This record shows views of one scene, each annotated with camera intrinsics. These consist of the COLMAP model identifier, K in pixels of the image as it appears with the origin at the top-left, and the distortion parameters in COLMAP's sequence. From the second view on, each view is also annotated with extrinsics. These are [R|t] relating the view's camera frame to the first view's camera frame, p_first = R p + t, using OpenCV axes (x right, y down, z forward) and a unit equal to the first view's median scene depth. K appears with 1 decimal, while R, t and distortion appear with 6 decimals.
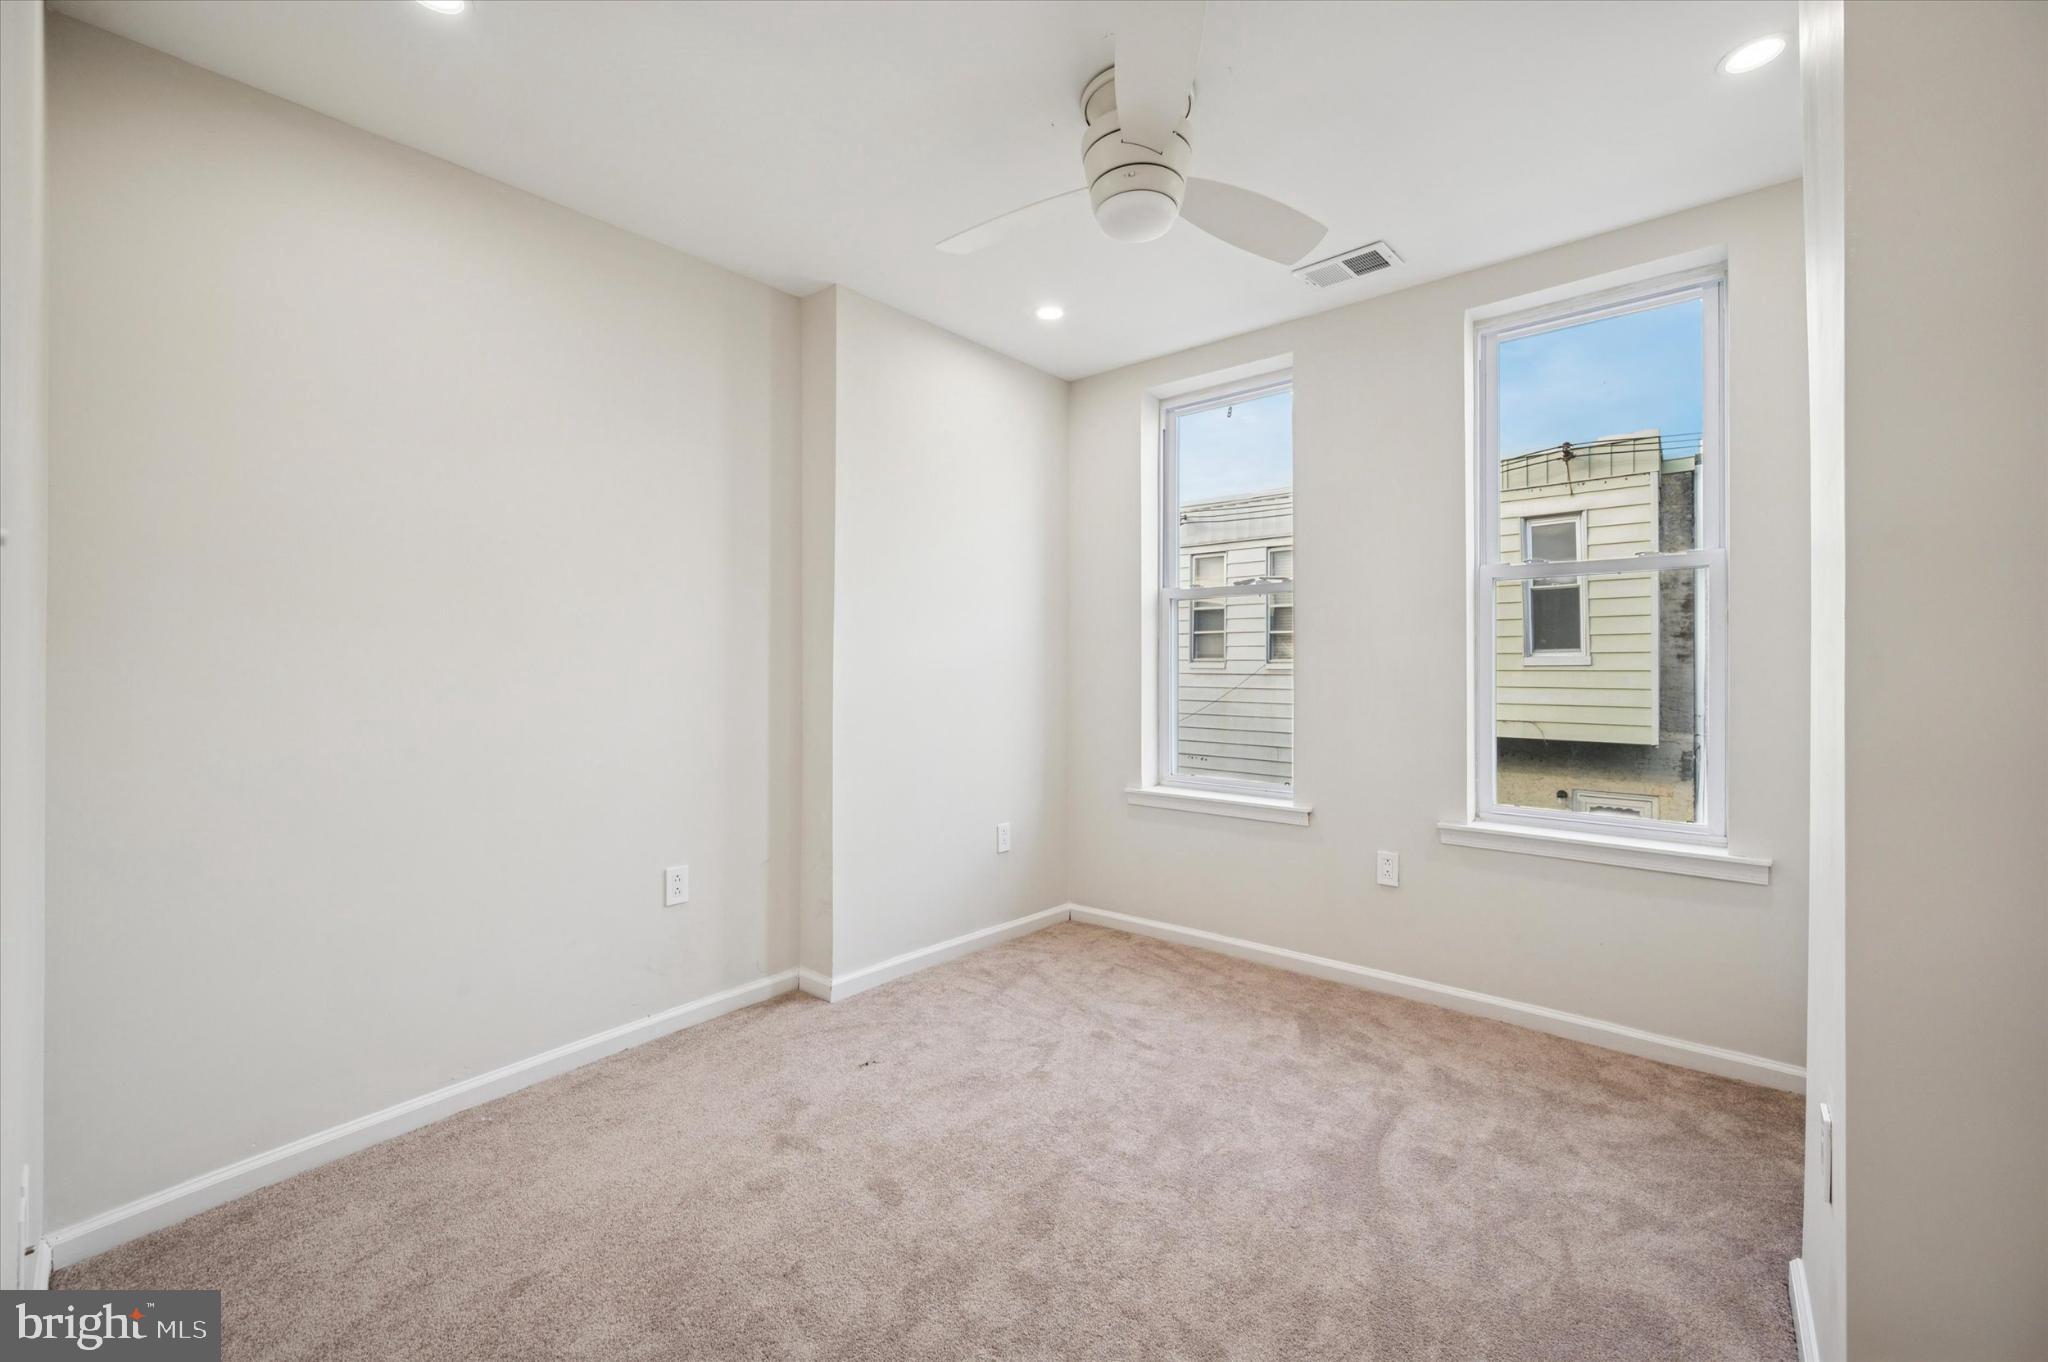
lens RADIAL K [[821.4, 0, 1035.3], [0, 821.4, 673.0], [0, 0, 1]] dist [-0.000989, -0.000096]
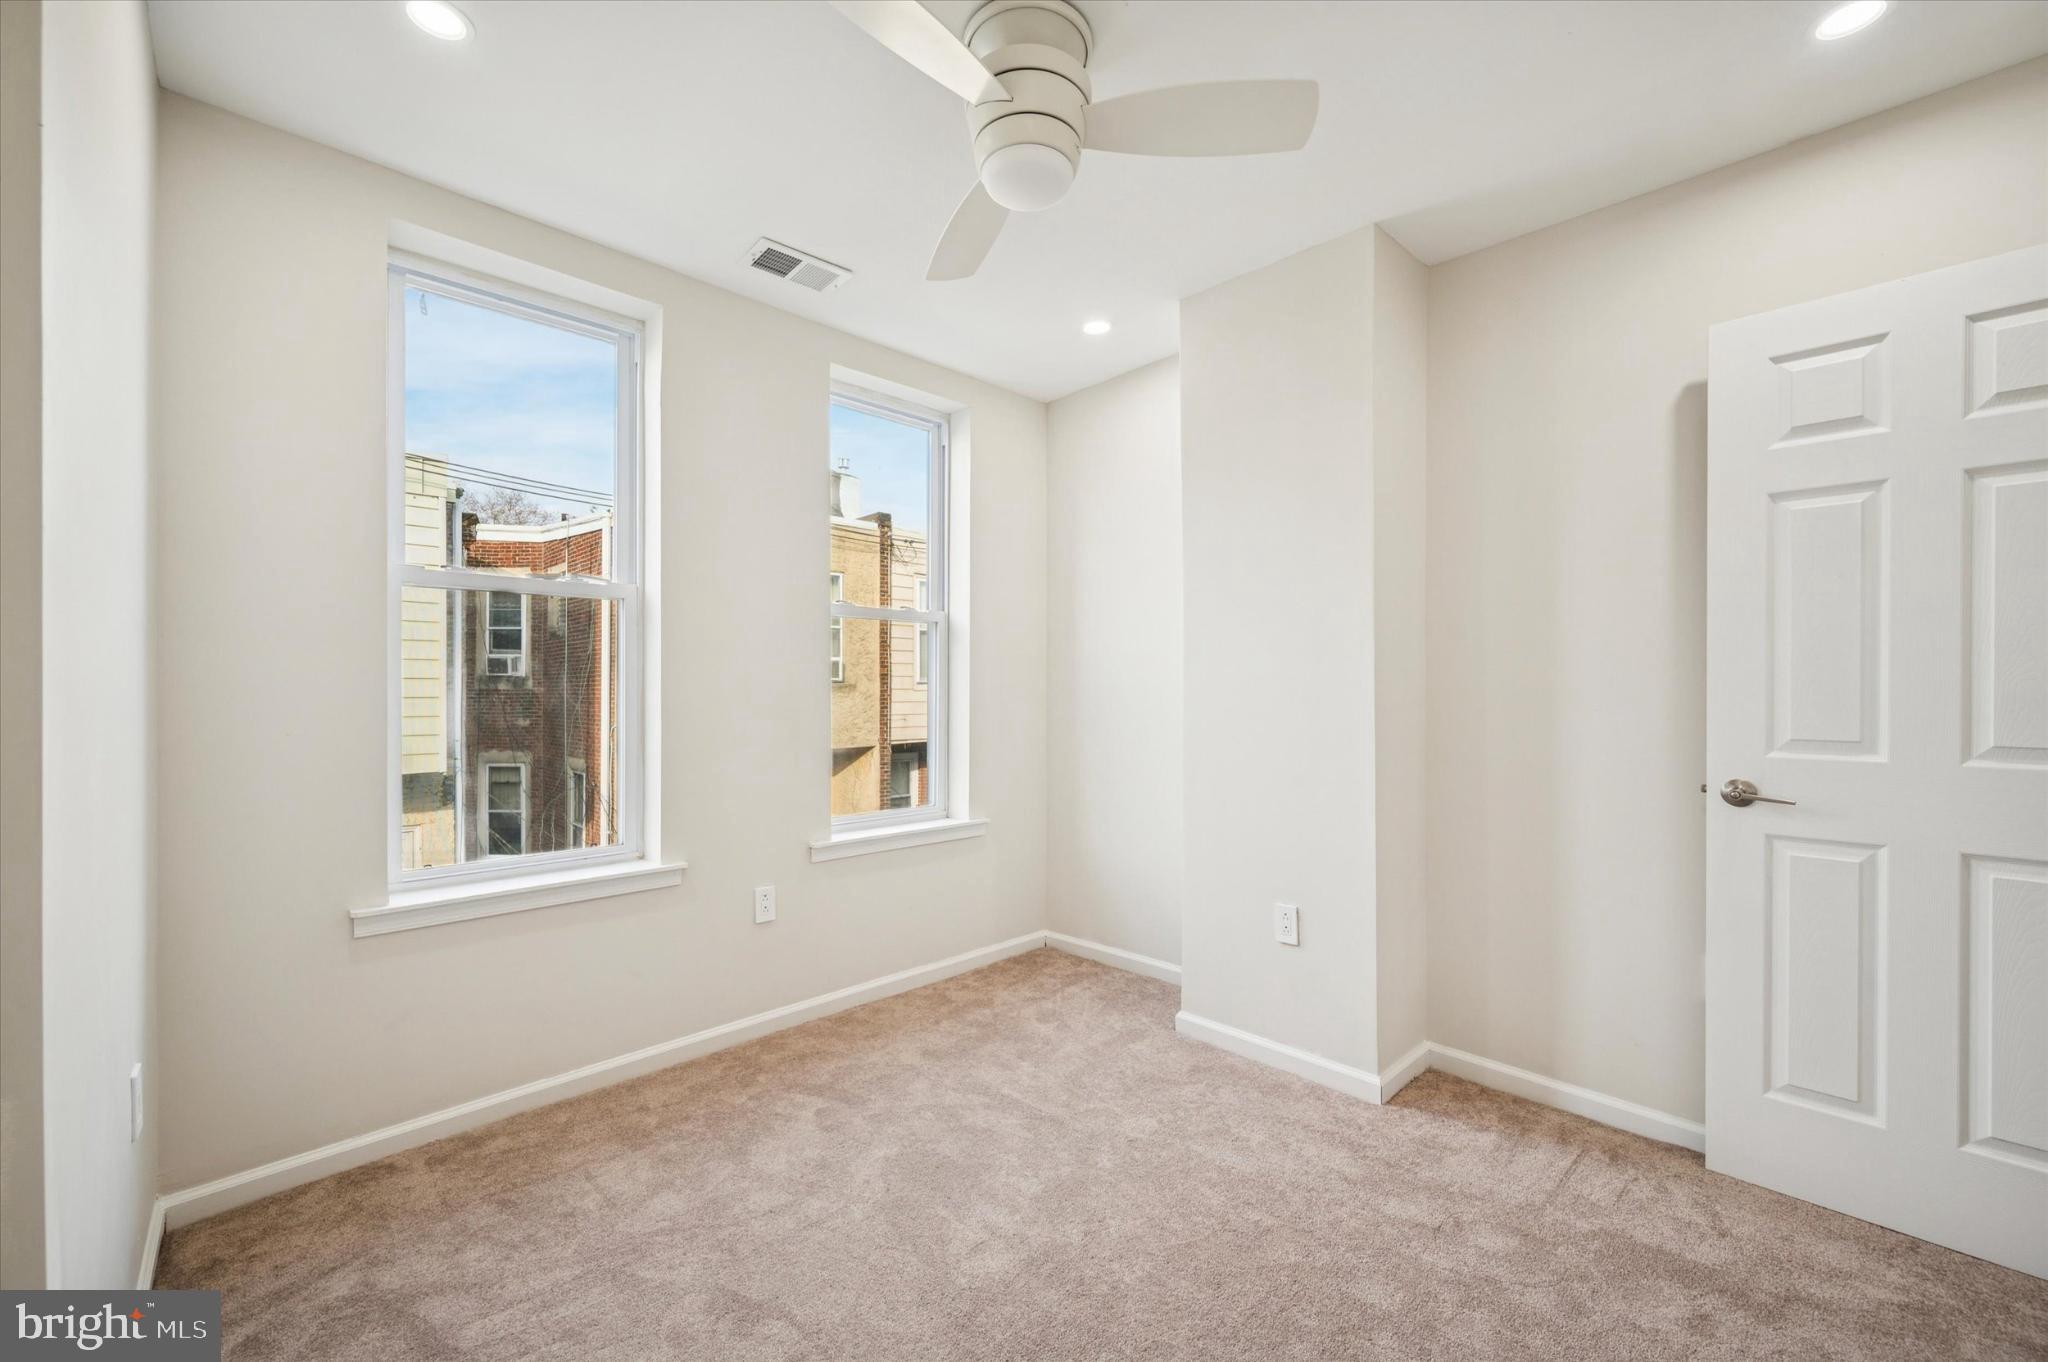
lens RADIAL K [[821.4, 0, 1034.3], [0, 821.4, 681.6], [0, 0, 1]] dist [-0.000989, -0.000096]
pose [[0.107280, 0.007111, 0.994203, -0.473204], [0.014286, 0.999860, -0.008693, -0.008783], [-0.994126, 0.015136, 0.107163, 0.556603]]
